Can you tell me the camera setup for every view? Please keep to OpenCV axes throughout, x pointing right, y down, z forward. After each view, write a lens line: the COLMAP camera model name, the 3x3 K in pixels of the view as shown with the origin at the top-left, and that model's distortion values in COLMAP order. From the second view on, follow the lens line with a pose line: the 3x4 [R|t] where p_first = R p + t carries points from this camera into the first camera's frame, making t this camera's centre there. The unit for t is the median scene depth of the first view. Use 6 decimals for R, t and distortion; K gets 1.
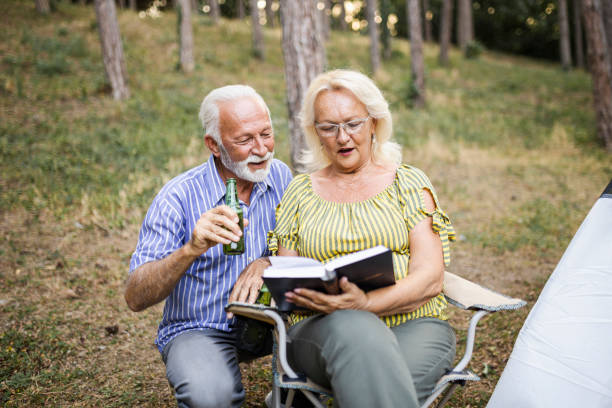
lens RADIAL K [[603.9, 0, 306.3], [0, 603.9, 202.9], [0, 0, 1]] dist [0.021876, 0.000000]
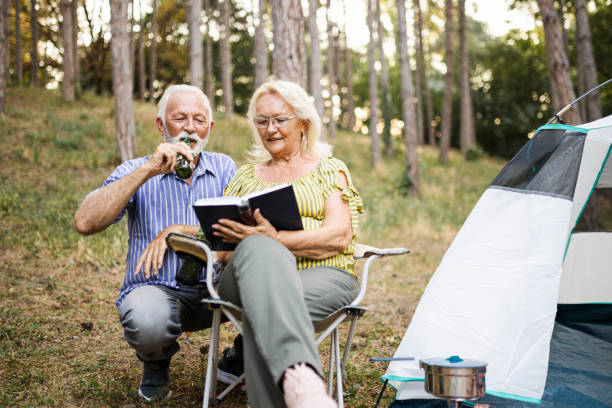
lens RADIAL K [[603.9, 0, 305.4], [0, 603.9, 199.8], [0, 0, 1]] dist [0.021876, 0.000000]
pose [[0.998967, 0.040969, -0.019636, 0.073109], [-0.043739, 0.984156, -0.171823, 0.122376], [0.012285, 0.172505, 0.984932, -0.104782]]
